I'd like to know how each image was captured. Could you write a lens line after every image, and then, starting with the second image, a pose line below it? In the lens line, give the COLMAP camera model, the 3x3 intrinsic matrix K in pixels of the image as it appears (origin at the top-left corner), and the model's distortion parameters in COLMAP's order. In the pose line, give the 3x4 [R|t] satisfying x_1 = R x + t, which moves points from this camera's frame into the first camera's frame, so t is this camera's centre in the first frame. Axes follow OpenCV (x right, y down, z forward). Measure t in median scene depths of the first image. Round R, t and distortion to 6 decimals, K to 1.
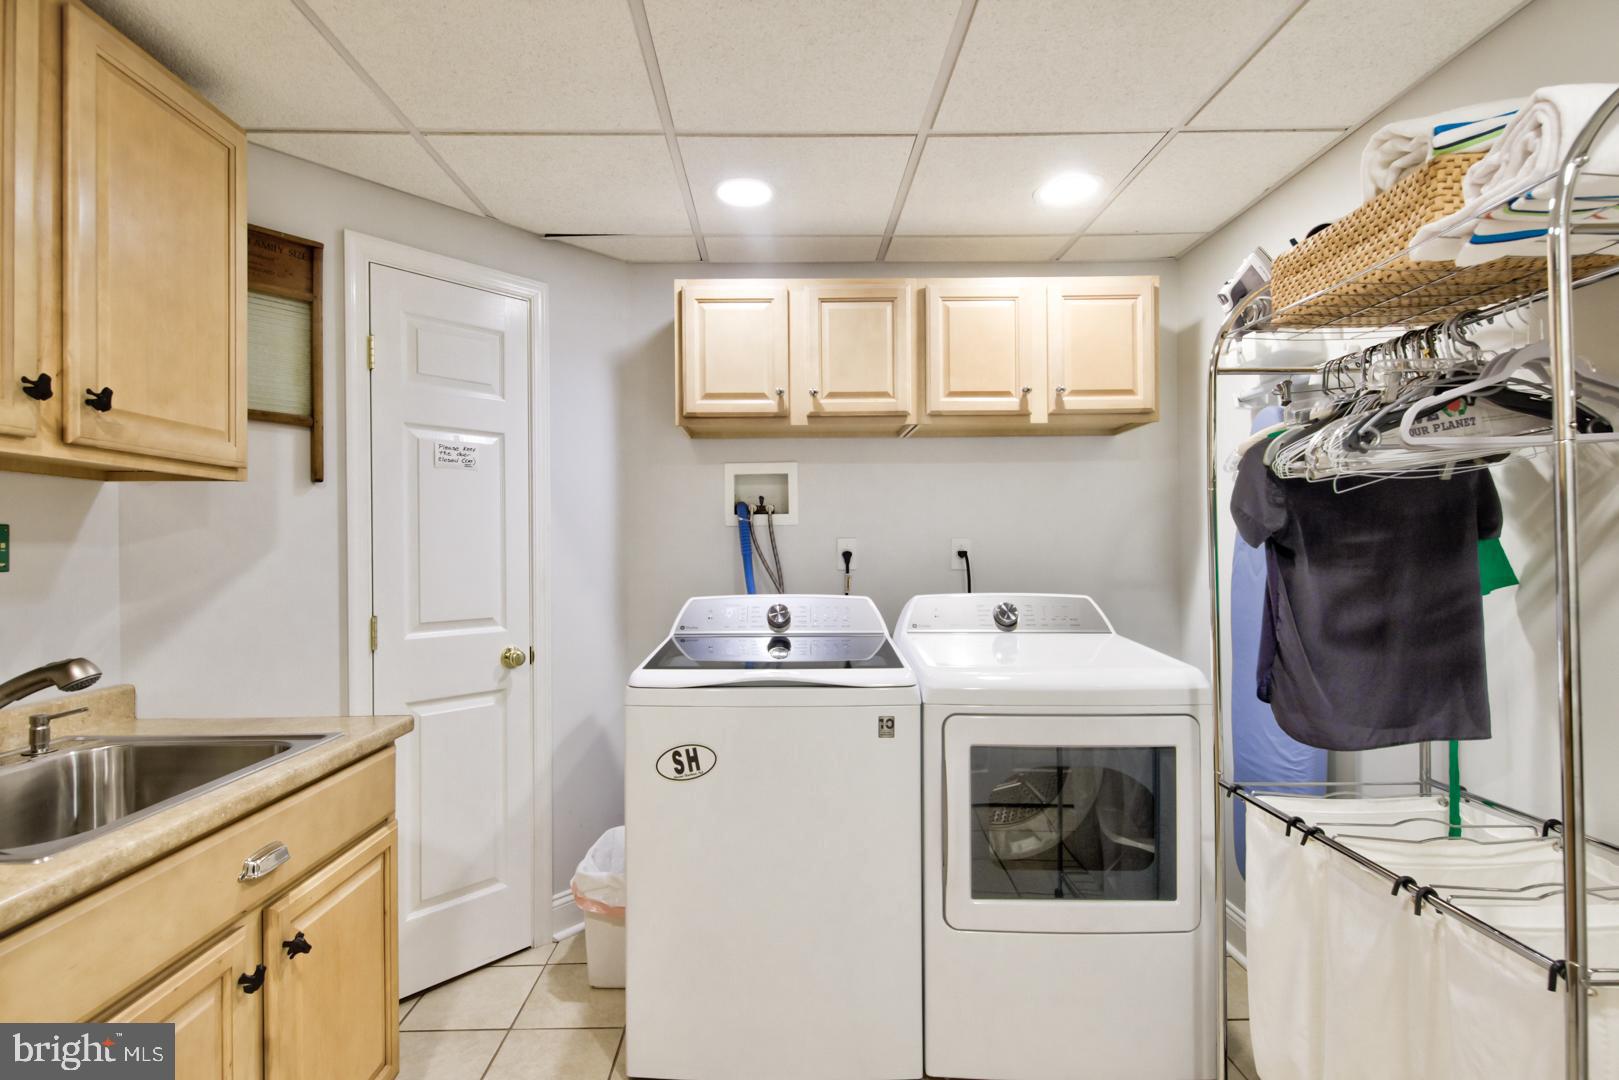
lens RADIAL K [[738.8, 0, 807.1], [0, 738.8, 547.3], [0, 0, 1]] dist [0.000569, -0.000244]
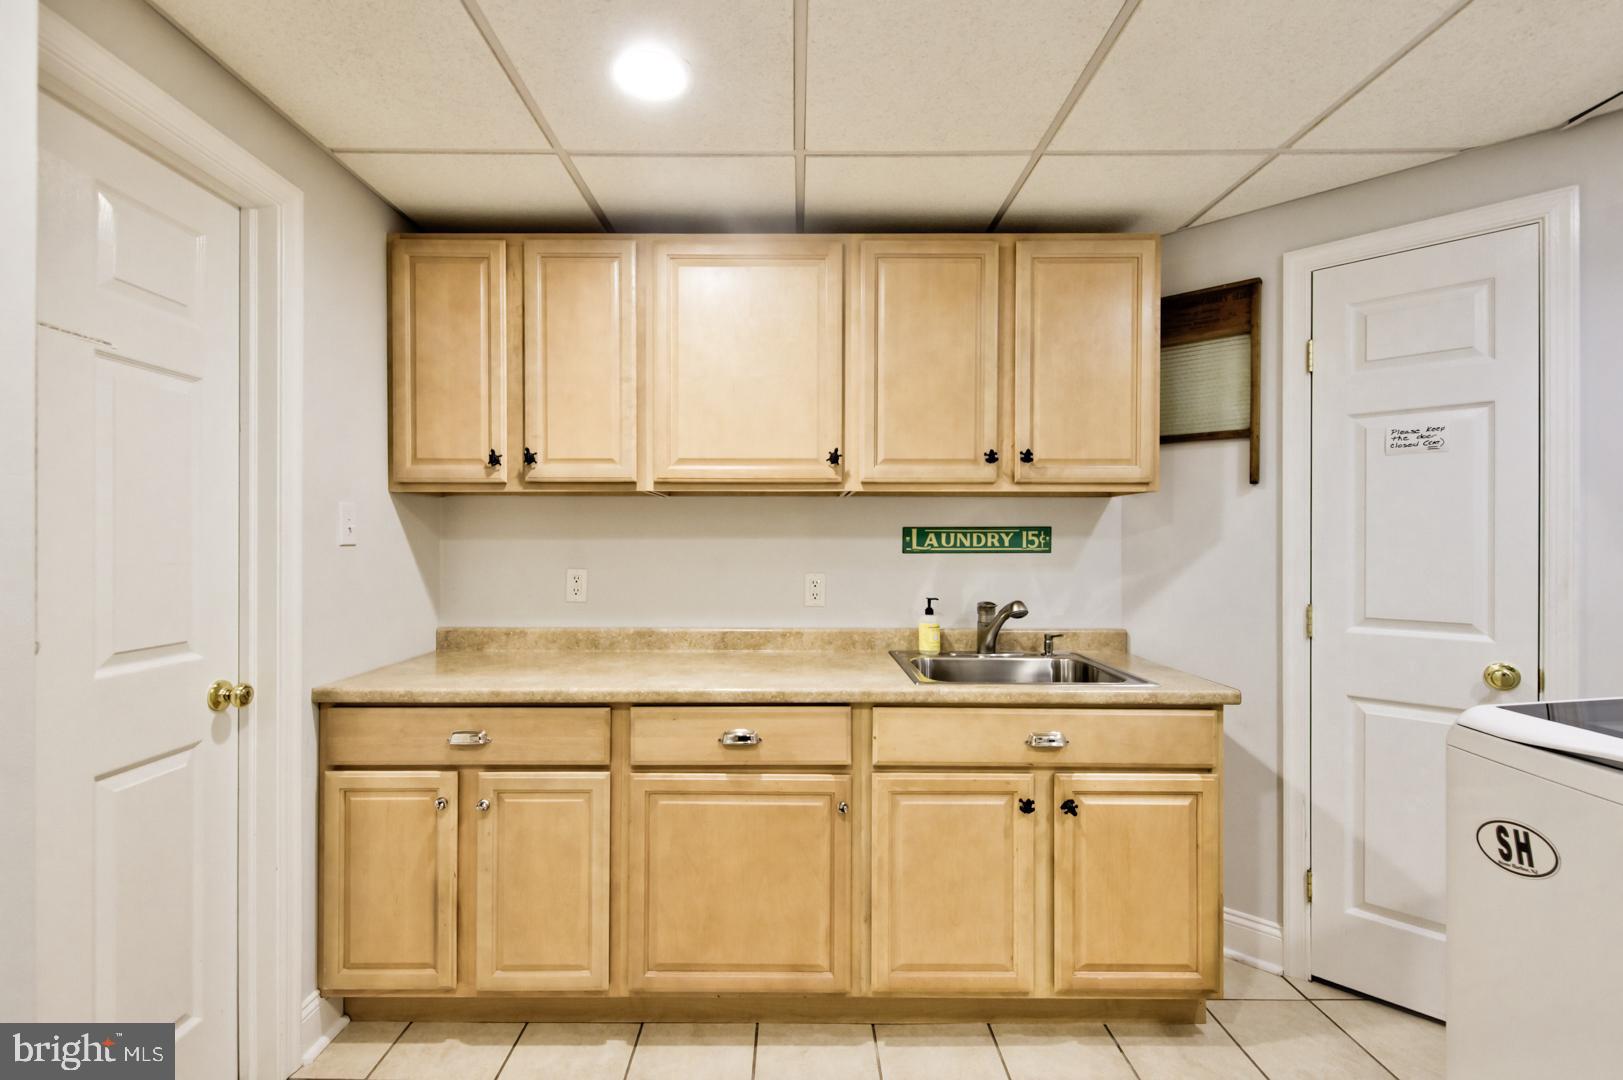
lens RADIAL K [[707.5, 0, 811.1], [0, 707.5, 536.9], [0, 0, 1]] dist [0.002612, 0.000227]
pose [[0.002212, -0.000466, -0.999997, 0.509117], [-0.000725, 1.000000, -0.000467, -0.003656], [0.999997, 0.000726, 0.002212, 0.329704]]
